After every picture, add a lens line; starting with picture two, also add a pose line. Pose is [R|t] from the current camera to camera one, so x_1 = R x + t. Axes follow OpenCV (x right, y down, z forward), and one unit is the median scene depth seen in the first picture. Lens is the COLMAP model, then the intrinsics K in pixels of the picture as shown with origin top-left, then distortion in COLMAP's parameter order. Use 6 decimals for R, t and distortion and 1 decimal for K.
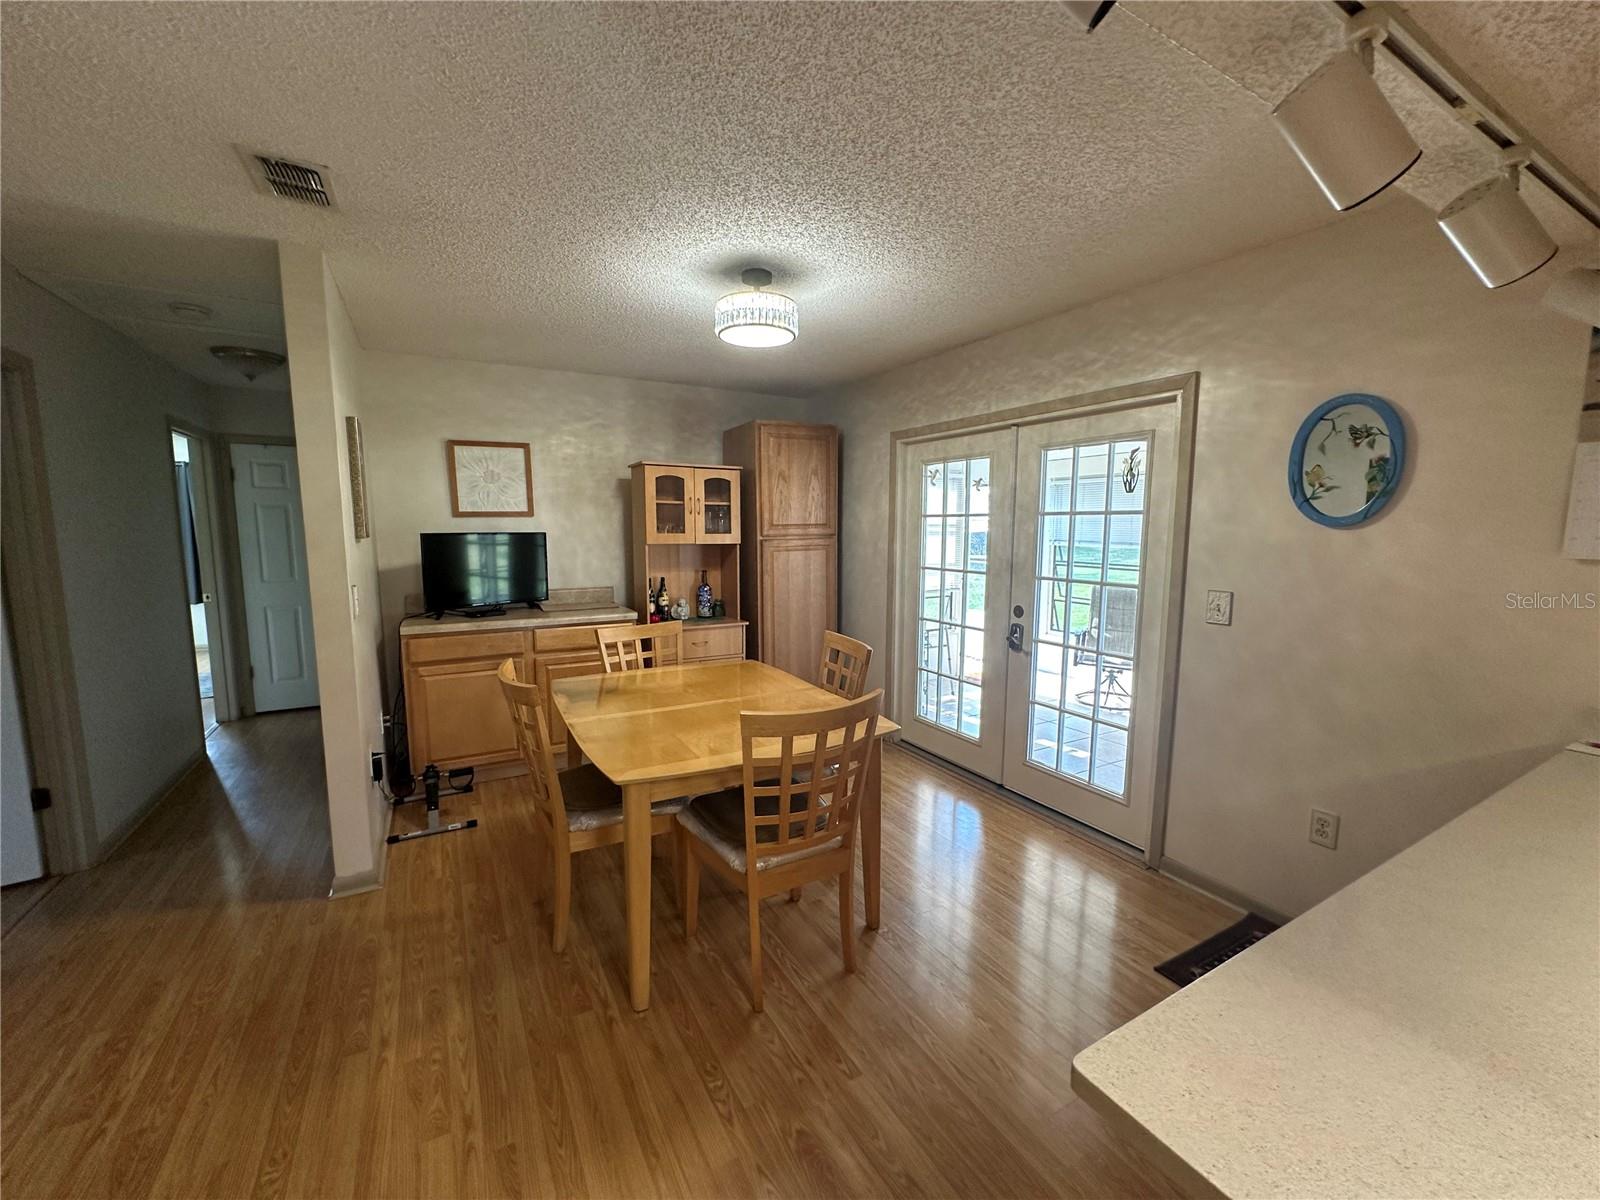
lens RADIAL K [[639.6, 0, 803.1], [0, 639.6, 604.9], [0, 0, 1]] dist [-0.000484, -0.000178]
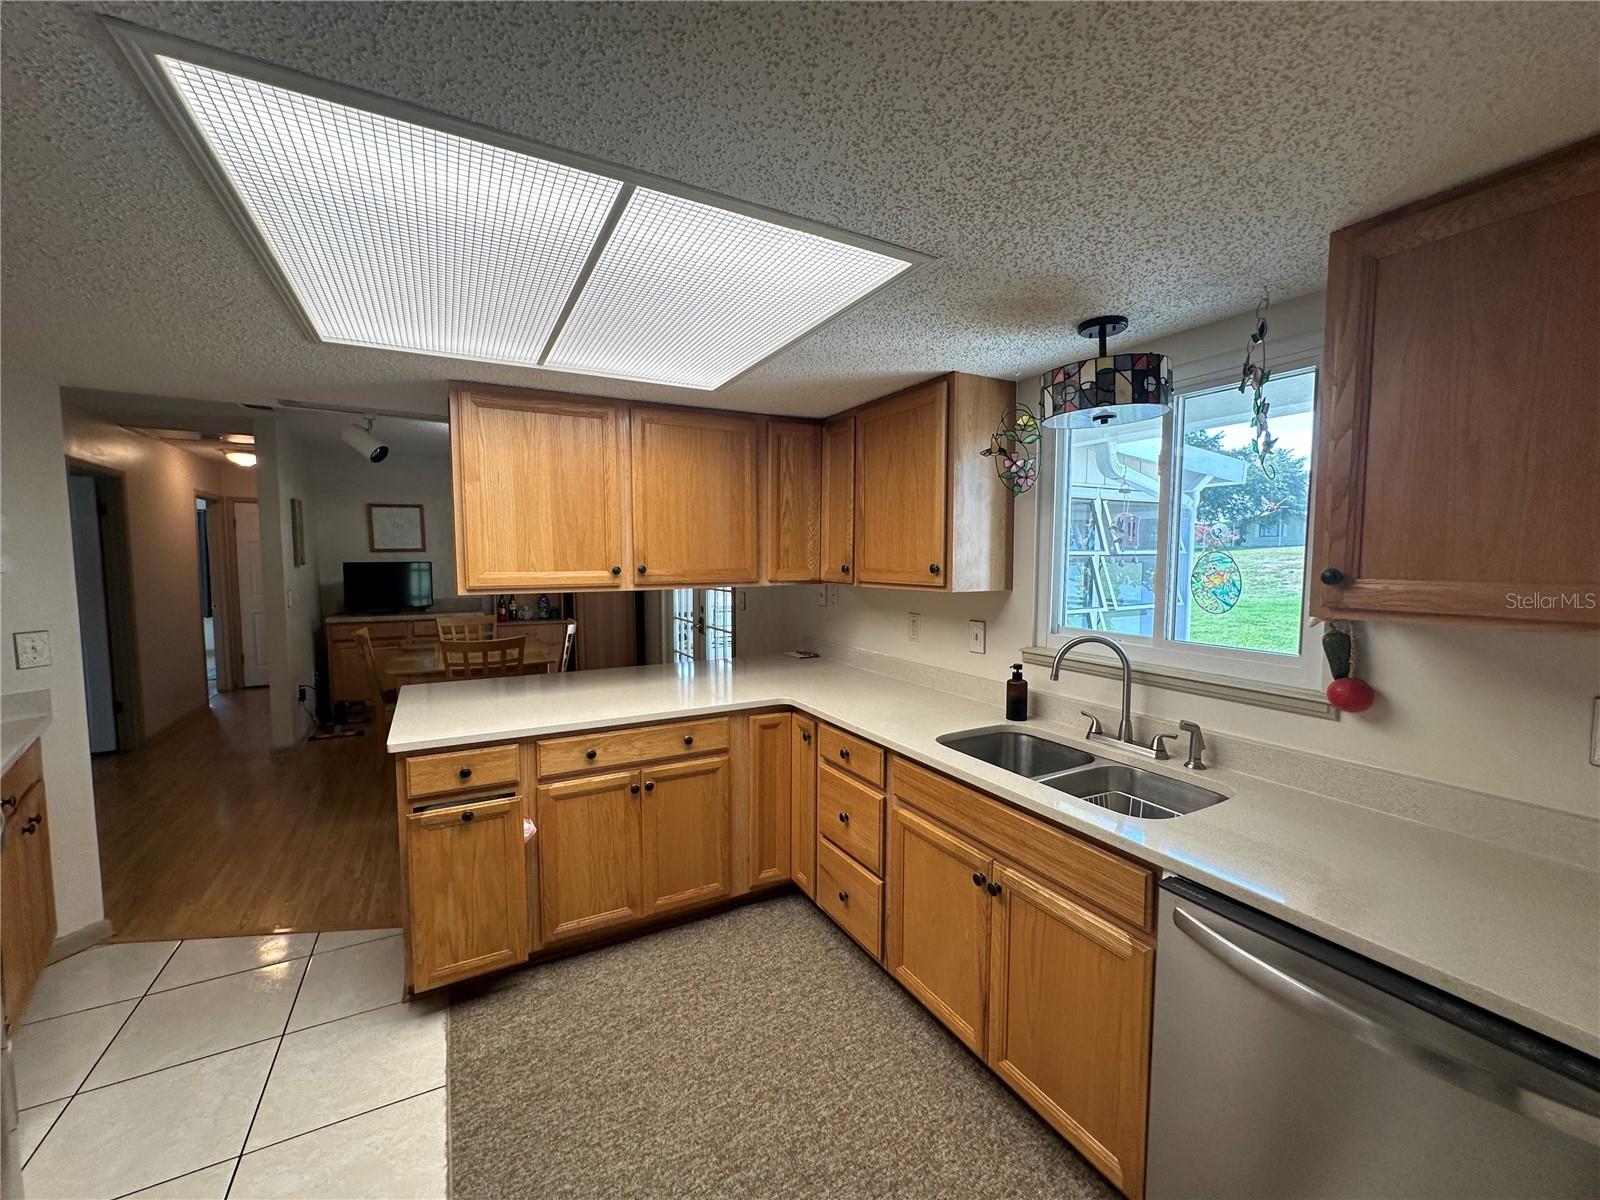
lens RADIAL K [[639.6, 0, 799.0], [0, 639.6, 603.7], [0, 0, 1]] dist [-0.000484, -0.000178]
pose [[0.999892, -0.000193, -0.014723, 0.488980], [-0.000496, 0.998906, -0.046768, 0.057305], [0.014716, 0.046770, 0.998797, -0.506240]]
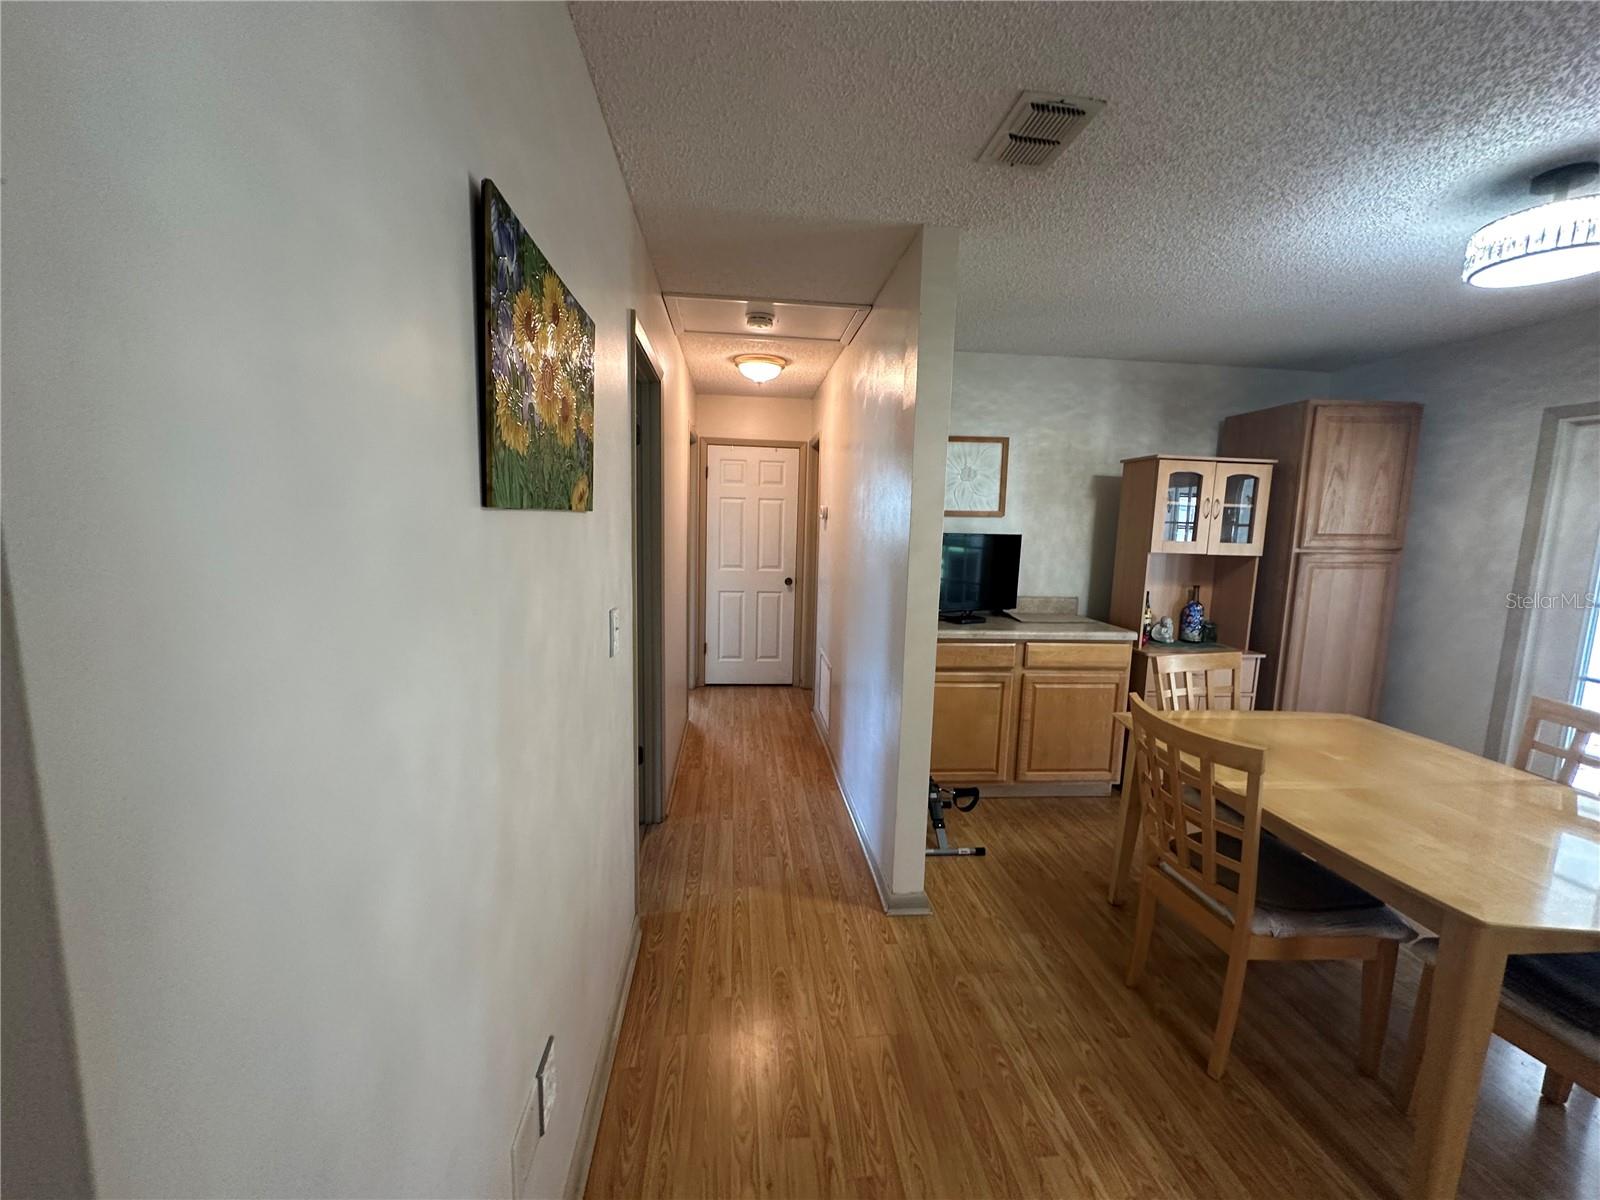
lens RADIAL K [[639.6, 0, 796.3], [0, 639.6, 601.5], [0, 0, 1]] dist [-0.000484, -0.000178]
pose [[0.911807, 0.076797, -0.403373, -0.306713], [-0.075894, 0.996949, 0.018250, -0.009739], [0.403543, 0.013974, 0.914854, 0.033730]]
